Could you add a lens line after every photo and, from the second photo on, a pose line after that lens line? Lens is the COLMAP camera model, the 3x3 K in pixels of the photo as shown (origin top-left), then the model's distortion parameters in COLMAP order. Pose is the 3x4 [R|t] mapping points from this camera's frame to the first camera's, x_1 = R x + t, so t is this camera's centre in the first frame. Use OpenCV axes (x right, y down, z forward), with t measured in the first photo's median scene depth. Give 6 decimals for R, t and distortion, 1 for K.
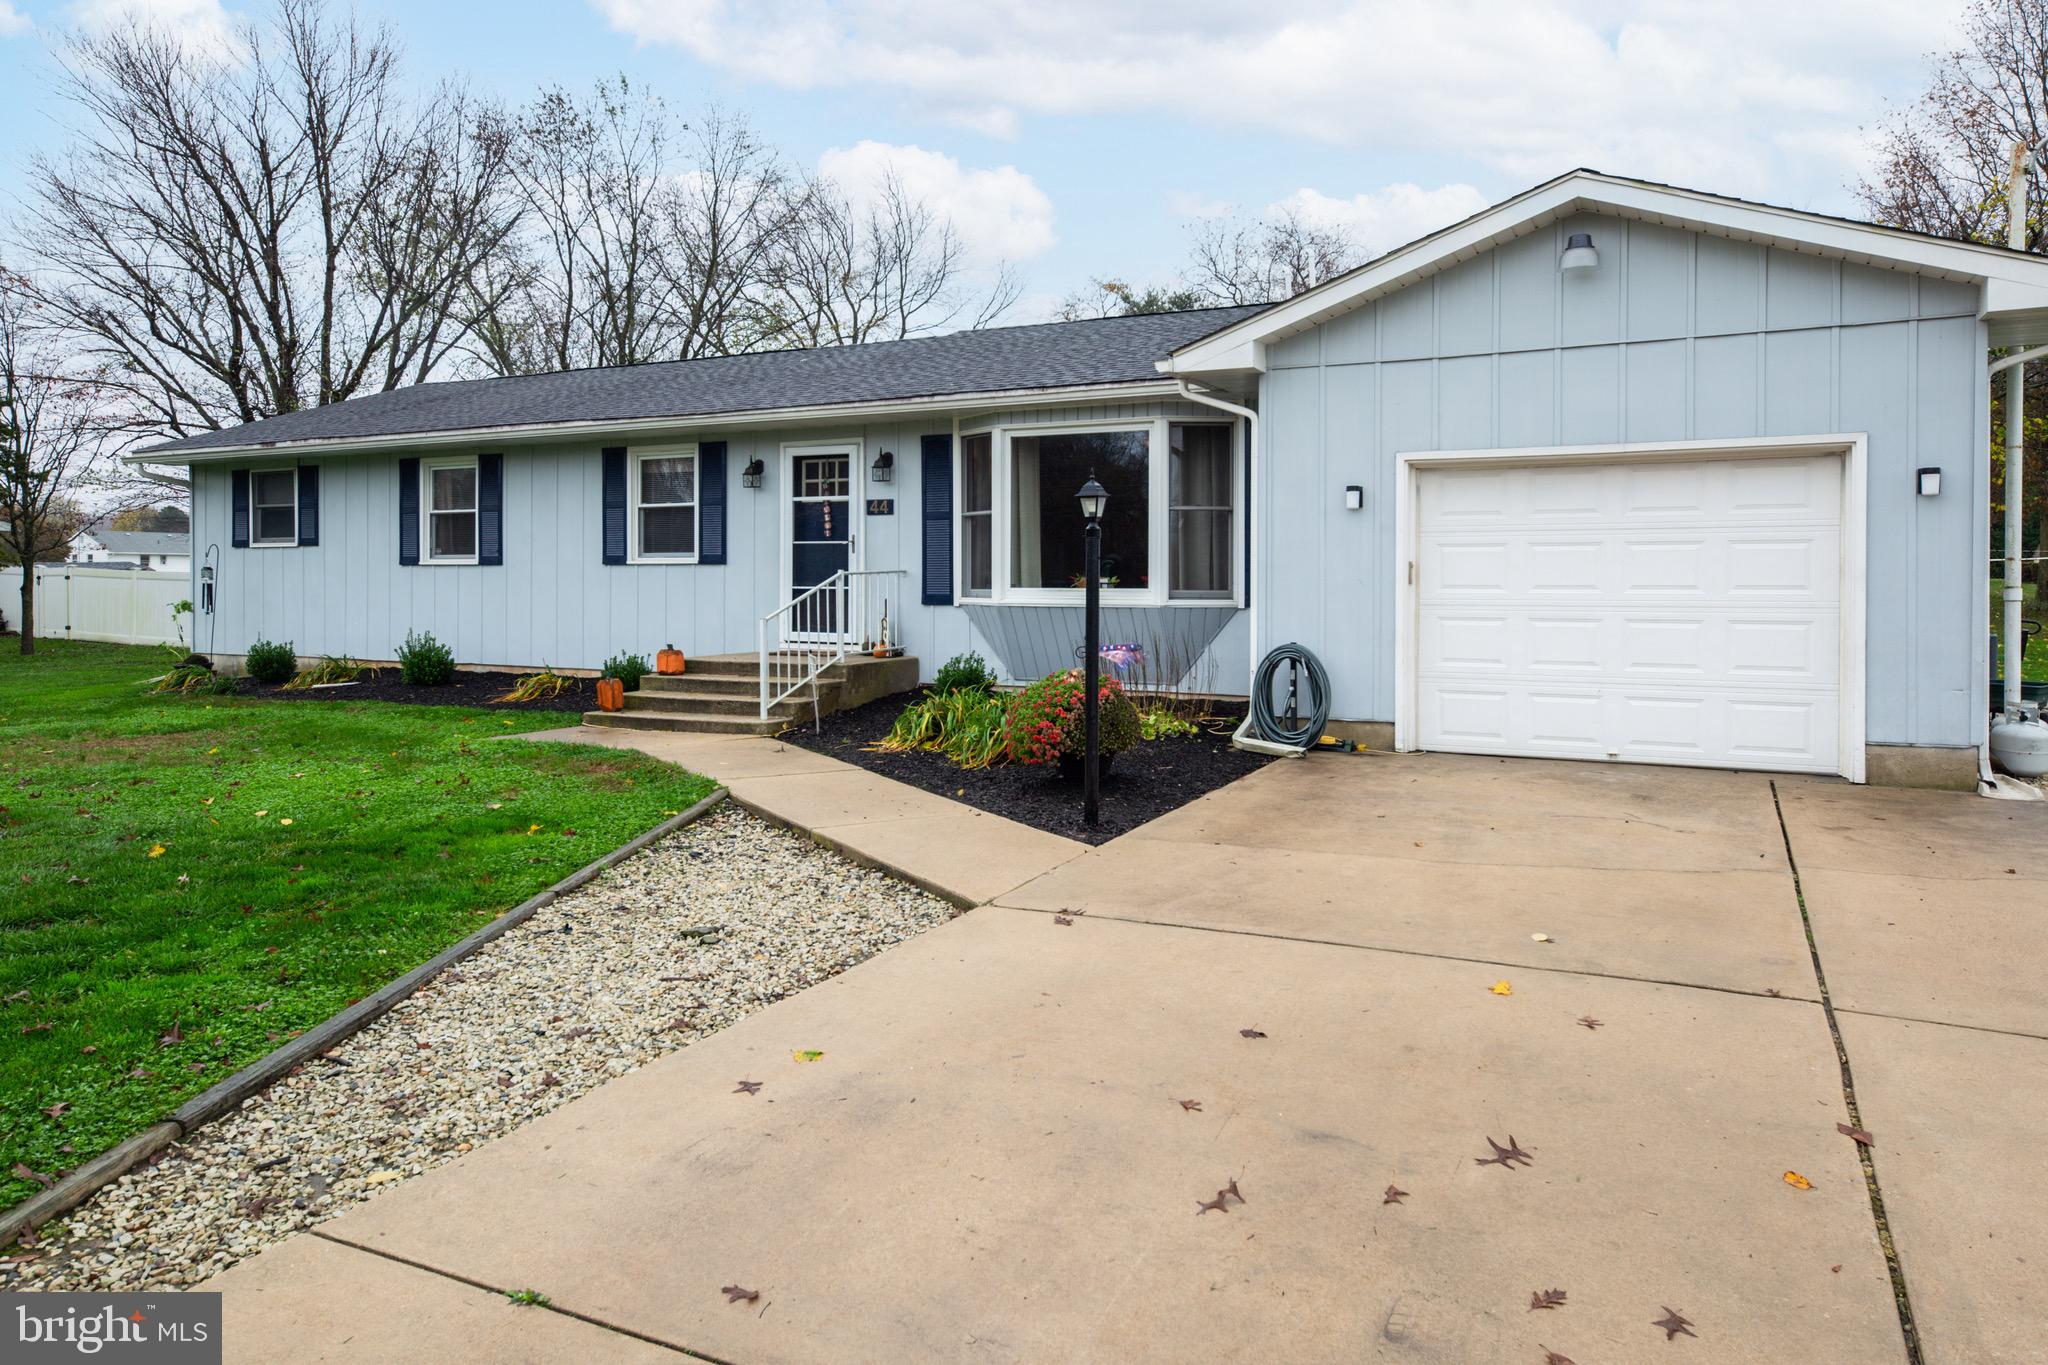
lens RADIAL K [[1395.7, 0, 1019.8], [0, 1395.7, 577.7], [0, 0, 1]] dist [-0.001291, 0.025841]
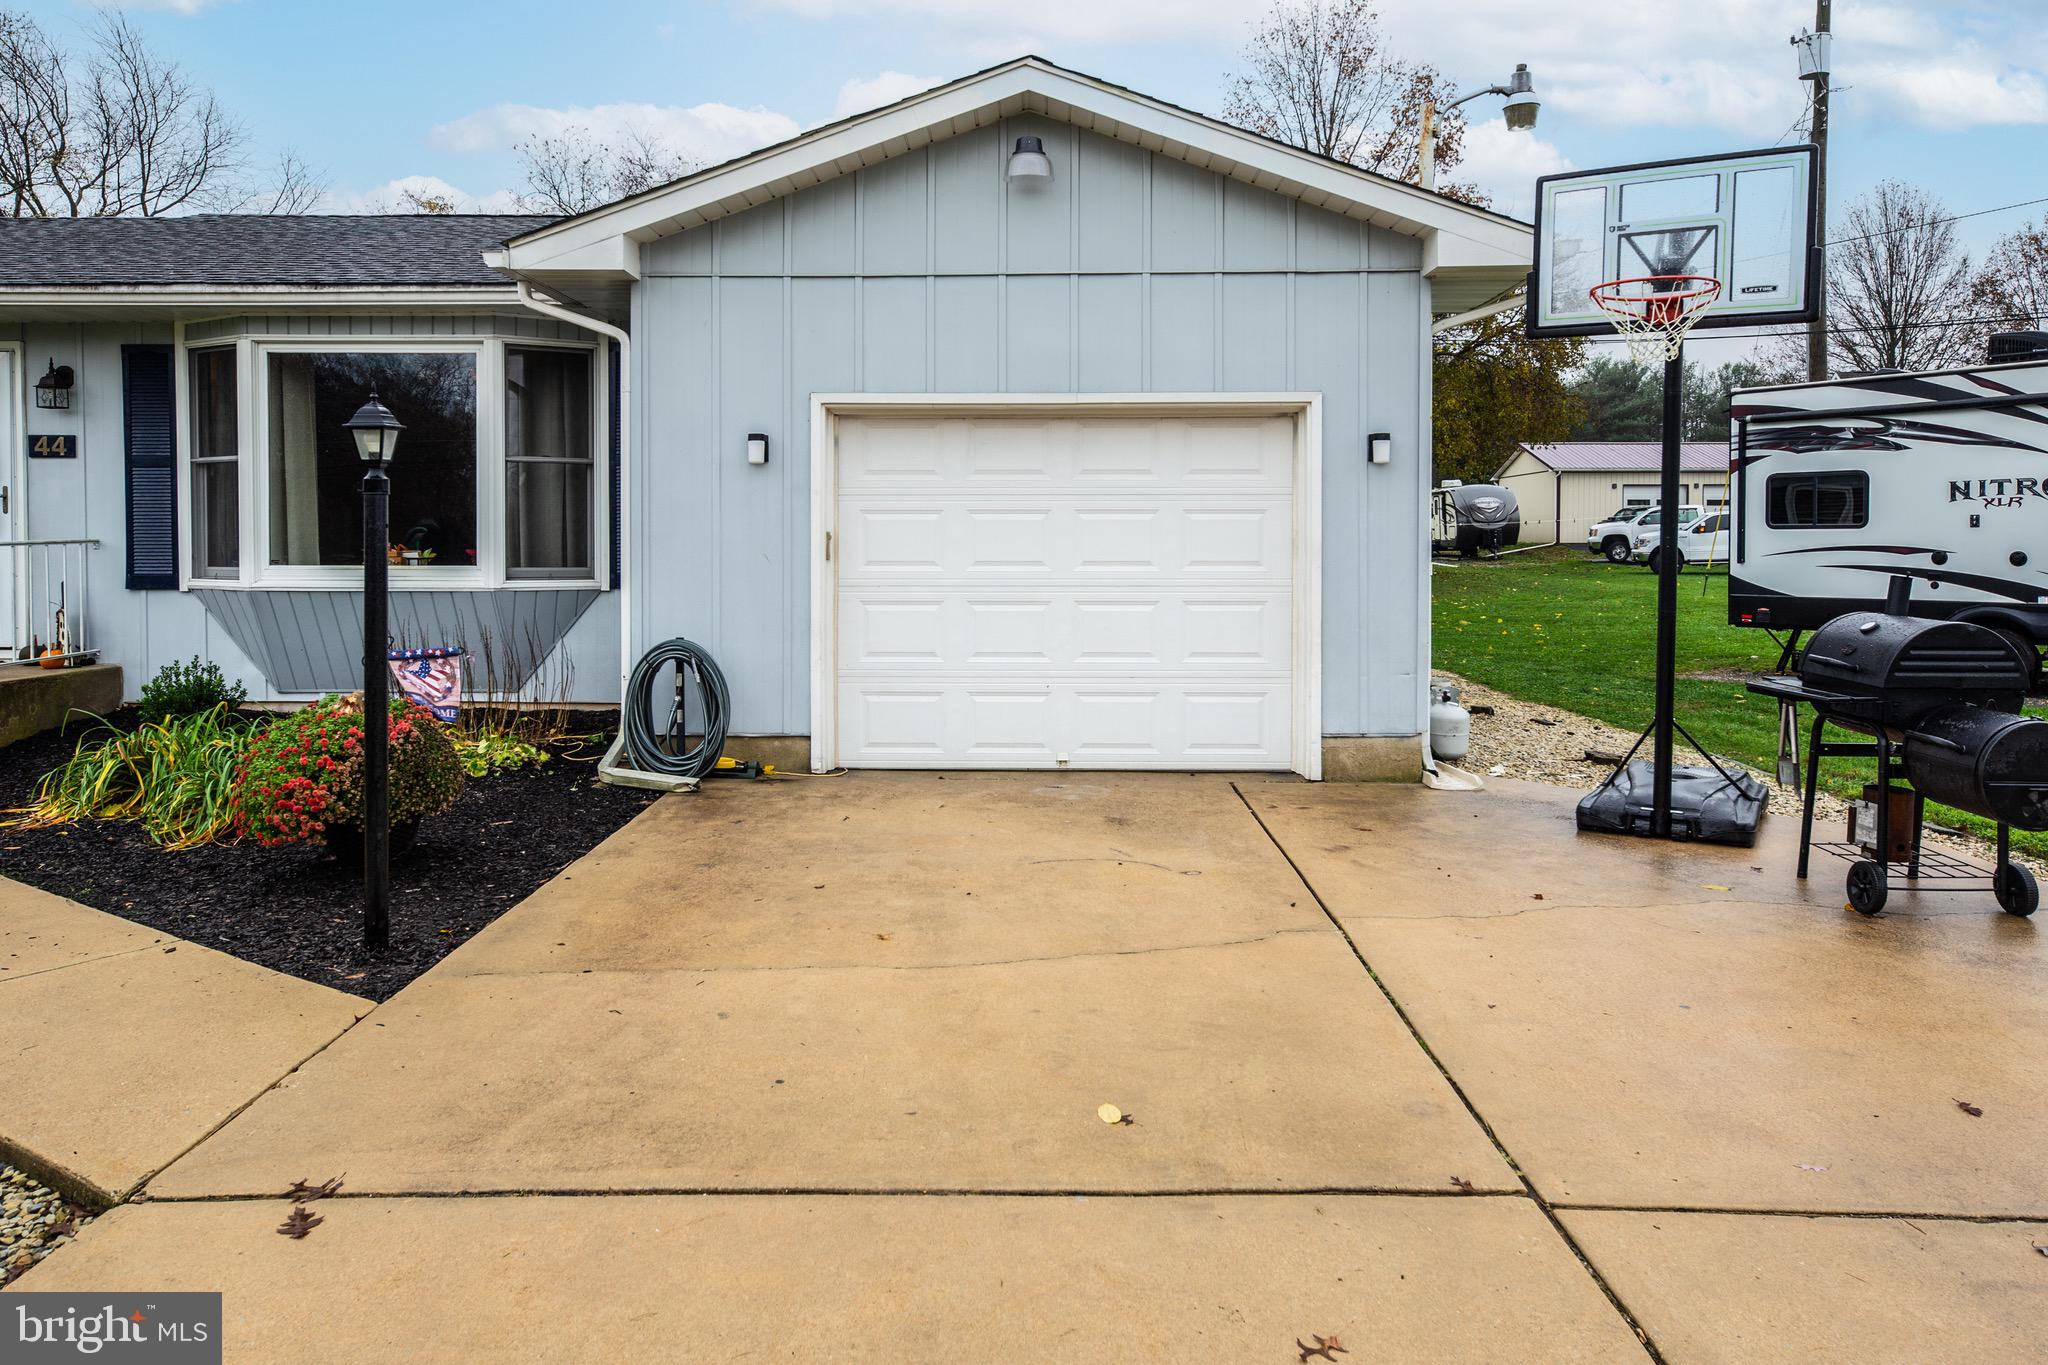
lens RADIAL K [[1395.7, 0, 1019.8], [0, 1395.7, 577.7], [0, 0, 1]] dist [-0.001291, 0.025841]
pose [[0.896806, -0.009659, 0.442319, 0.025722], [-0.000972, 0.999716, 0.023801, -0.004448], [-0.442423, -0.021775, 0.896542, 0.233213]]
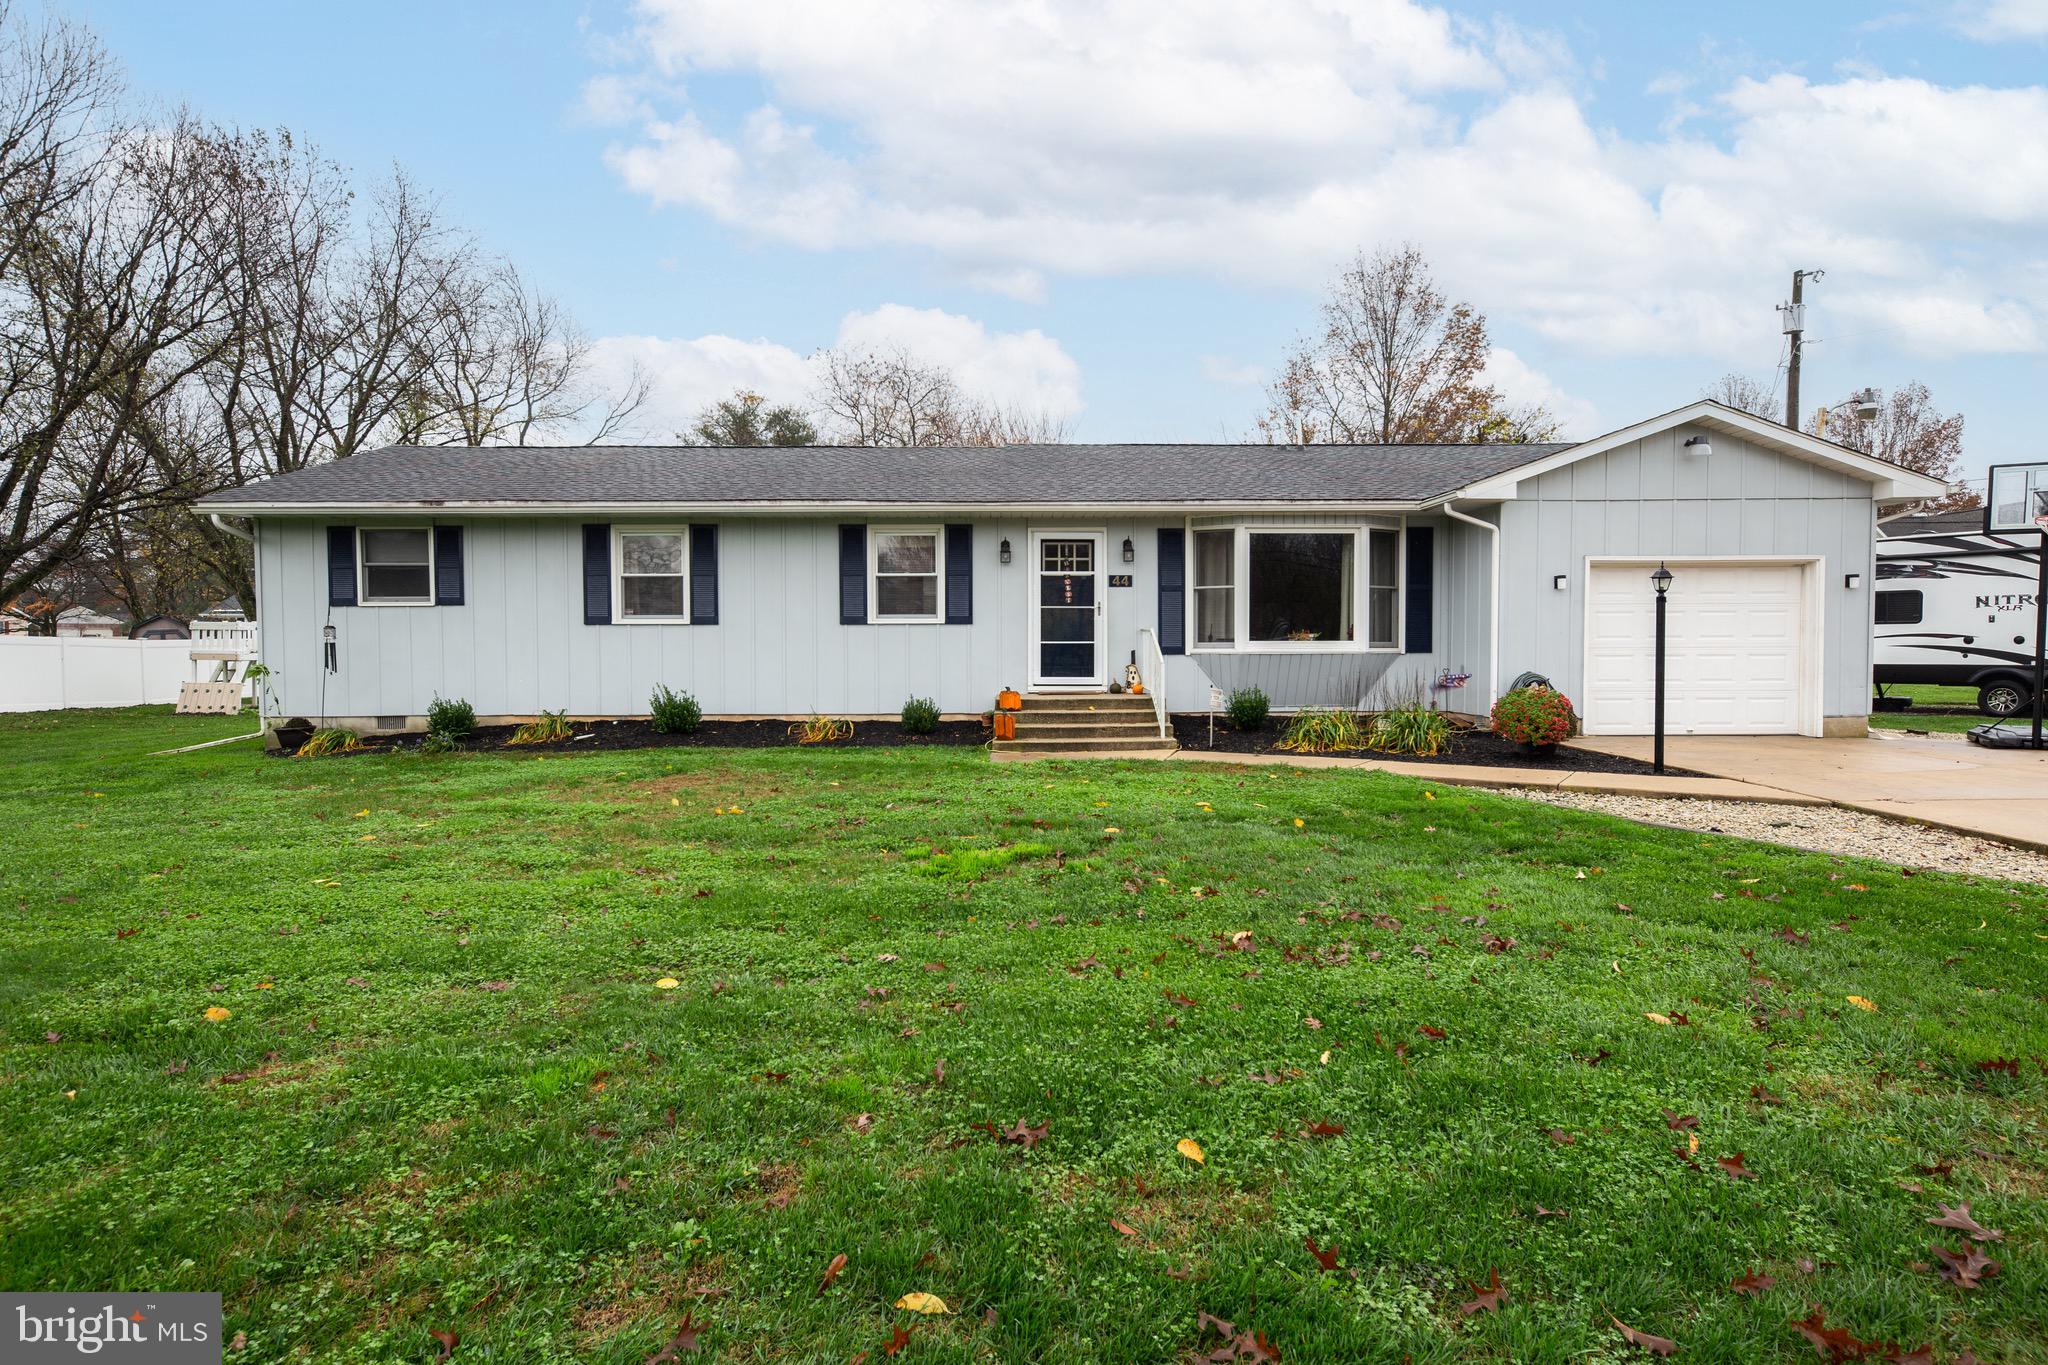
lens RADIAL K [[1123.1, 0, 1024.0], [0, 1123.1, 682.5], [0, 0, 1]] dist [0.003237, 0.001017]
pose [[0.879892, -0.017079, 0.474867, -0.904544], [0.002915, 0.999529, 0.030547, 0.017009], [-0.475165, -0.025494, 0.879527, 0.136271]]
